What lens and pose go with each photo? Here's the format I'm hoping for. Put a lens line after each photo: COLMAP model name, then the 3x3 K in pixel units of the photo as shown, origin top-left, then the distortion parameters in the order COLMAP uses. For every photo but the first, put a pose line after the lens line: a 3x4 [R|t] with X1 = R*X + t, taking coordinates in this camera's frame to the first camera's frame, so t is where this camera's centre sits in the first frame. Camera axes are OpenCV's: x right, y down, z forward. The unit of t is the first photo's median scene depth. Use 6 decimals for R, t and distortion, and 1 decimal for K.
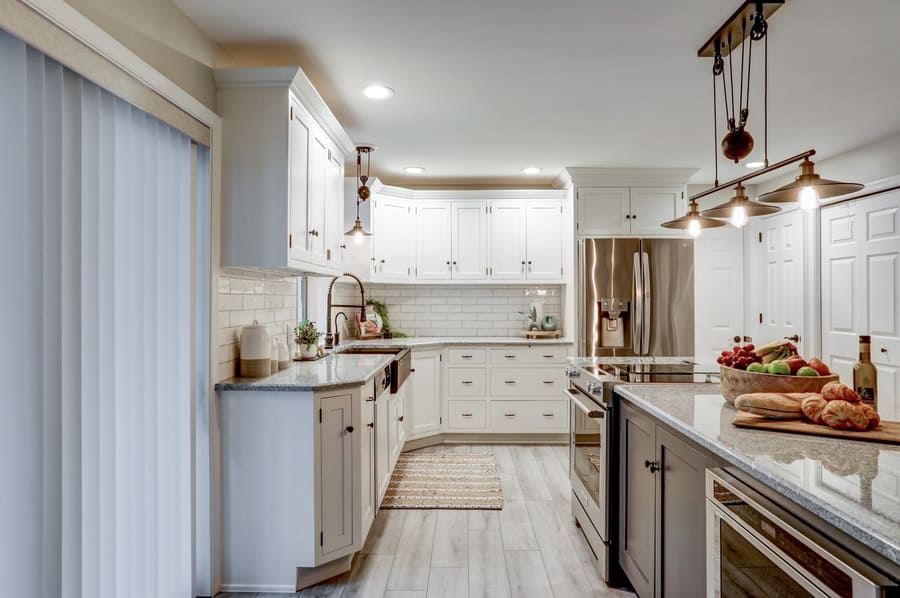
lens RADIAL K [[548.0, 0, 449.7], [0, 548.0, 297.2], [0, 0, 1]] dist [-0.074117, 0.065375]
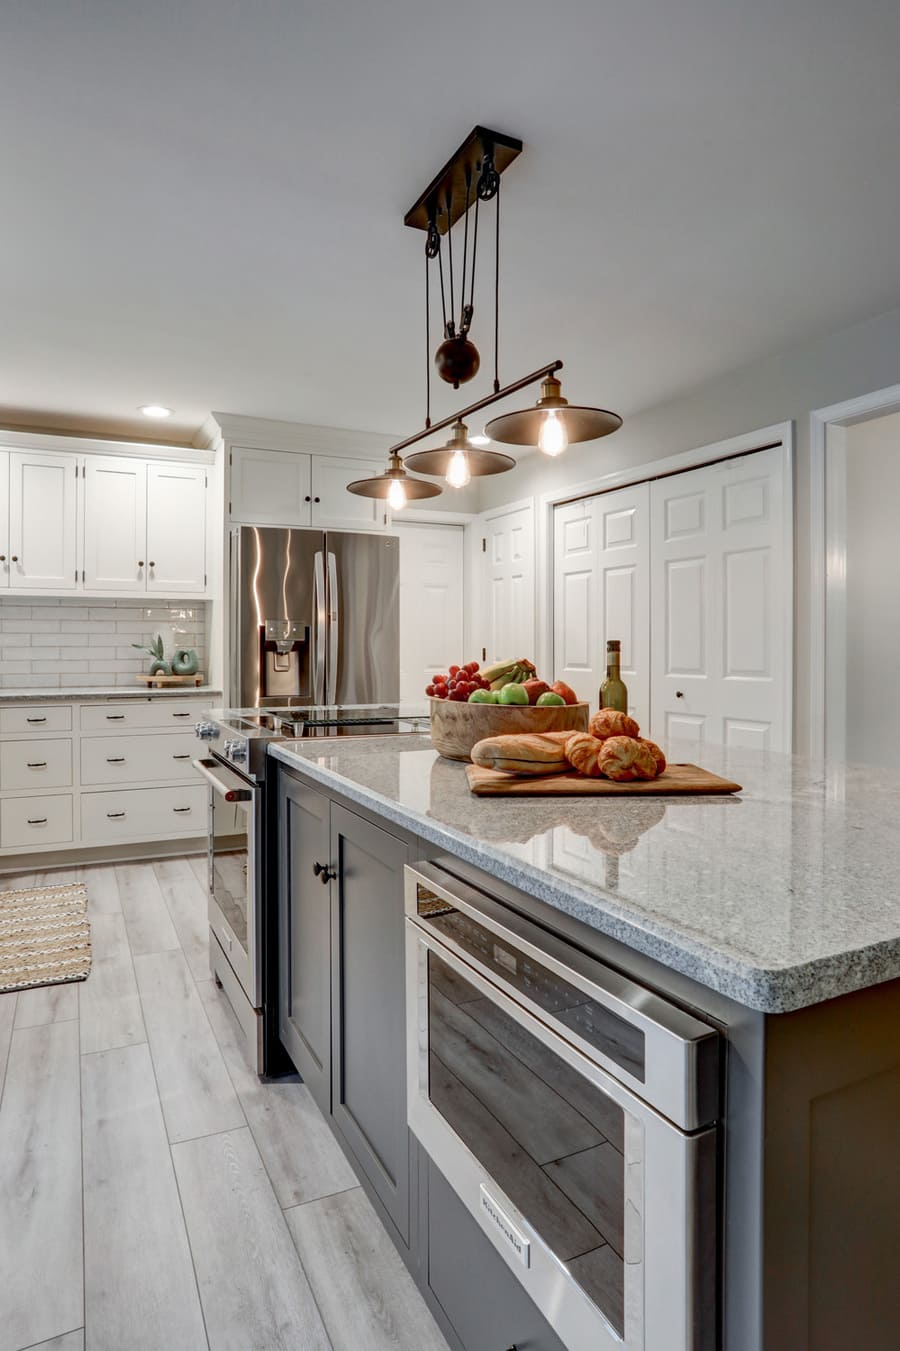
lens RADIAL K [[777.0, 0, 453.6], [0, 777.0, 649.0], [0, 0, 1]] dist [-0.044600, 0.002621]
pose [[0.883987, 0.001125, 0.467510, 0.045880], [-0.004464, 0.999972, 0.006035, 0.028304], [-0.467490, -0.007422, 0.883967, 0.084762]]
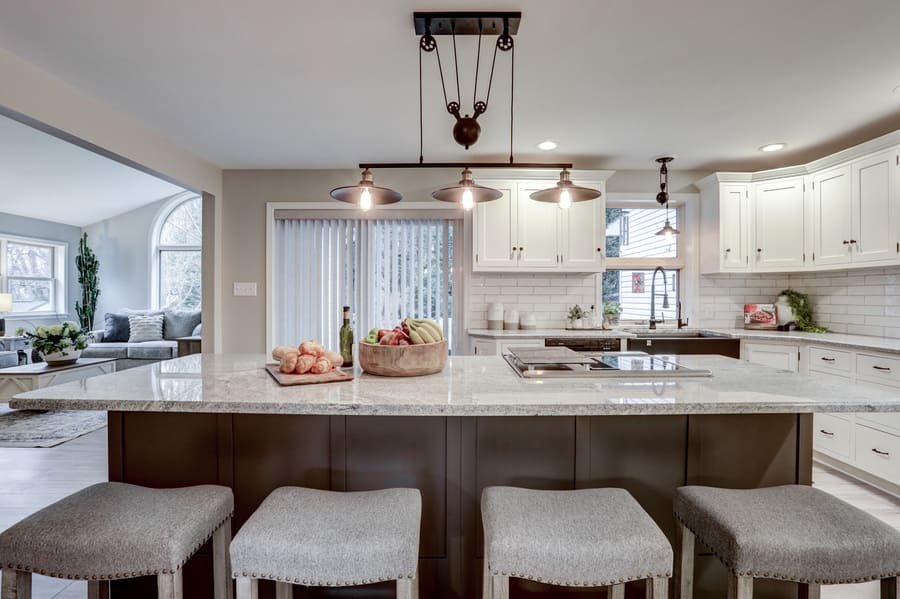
lens RADIAL K [[439.1, 0, 448.2], [0, 439.1, 298.5], [0, 0, 1]] dist [-0.065329, 0.027224]
pose [[0.025792, 0.005939, -0.999650, 0.672949], [0.001423, 0.999981, 0.005978, 0.016535], [0.999666, -0.001577, 0.025783, 0.459261]]
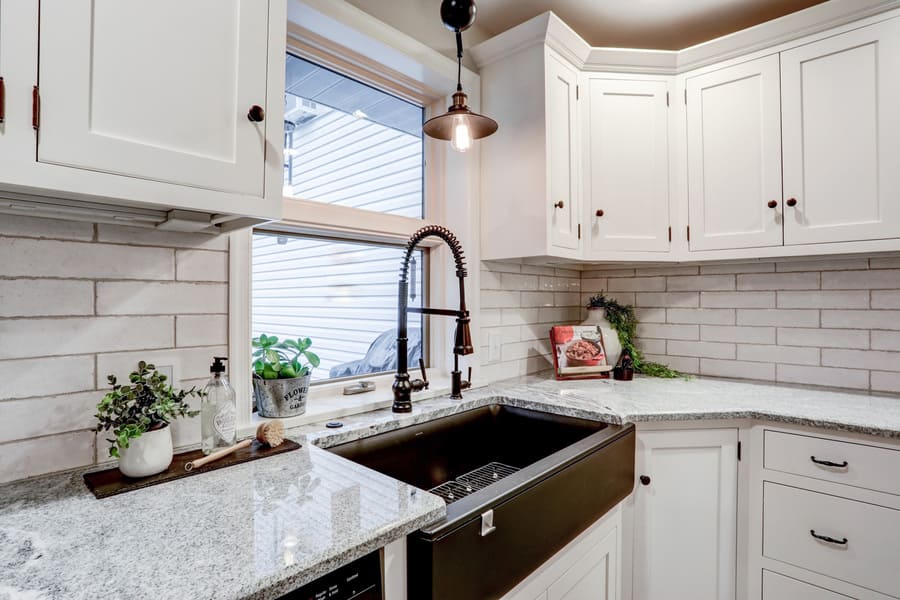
lens RADIAL K [[457.5, 0, 452.6], [0, 457.5, 298.7], [0, 0, 1]] dist [-0.051850, 0.001159]
pose [[0.755895, -0.002907, -0.654687, 0.037062], [0.002118, 0.999996, -0.001994, 0.007150], [0.654690, 0.000121, 0.755898, 0.679618]]
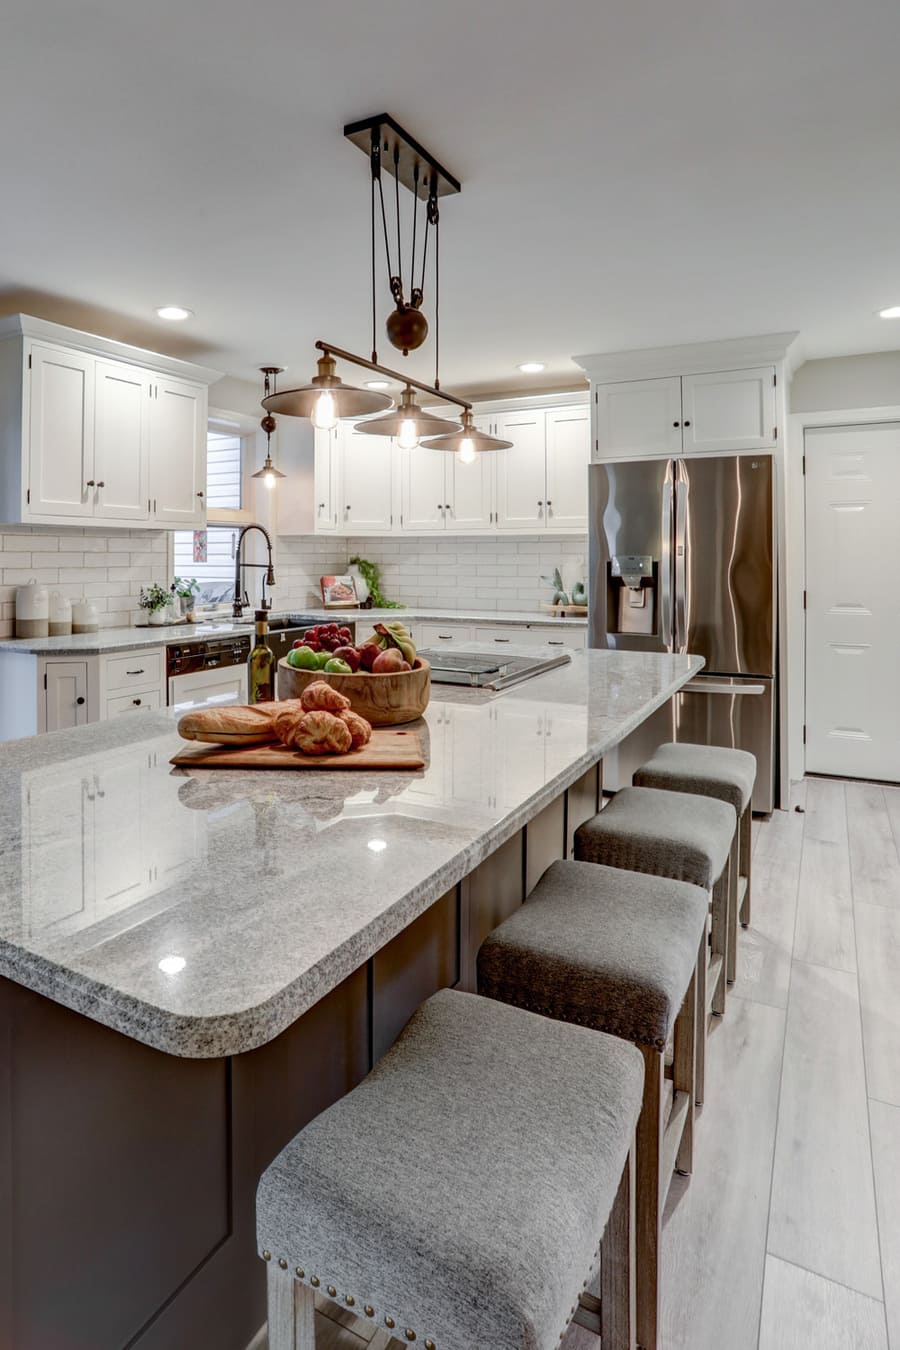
lens RADIAL K [[776.7, 0, 362.9], [0, 776.7, 561.8], [0, 0, 1]] dist [-0.086713, 0.032251]
pose [[0.866803, 0.005184, -0.498623, 0.472979], [-0.000208, 0.999950, 0.010035, -0.000655], [0.498650, -0.008594, 0.866761, 0.071233]]
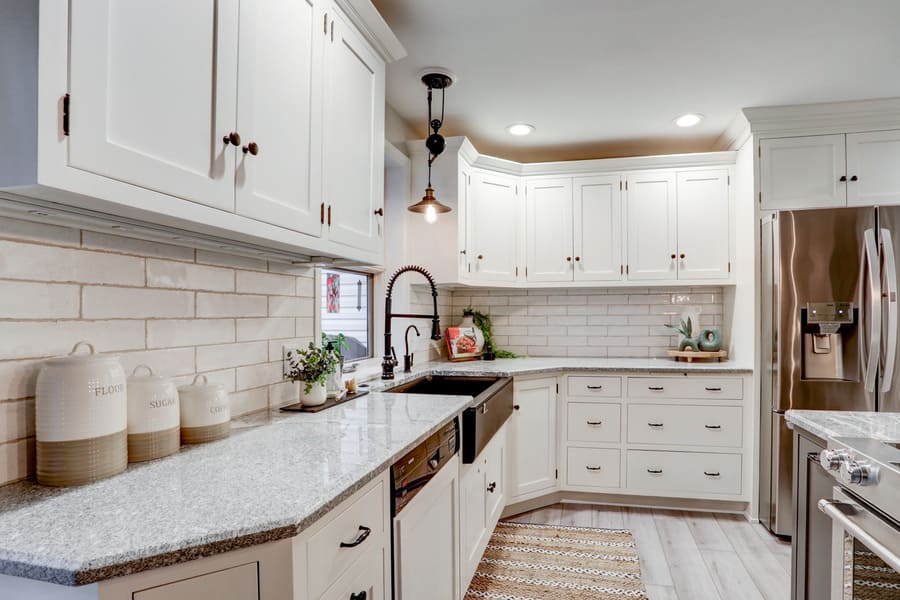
lens RADIAL K [[456.2, 0, 495.9], [0, 456.2, 320.5], [0, 0, 1]] dist [-0.072413, 0.023686]
pose [[0.984588, -0.001198, -0.174885, 0.009122], [0.004062, 0.999863, 0.016021, 0.012074], [0.174842, -0.016485, 0.984458, 0.419325]]
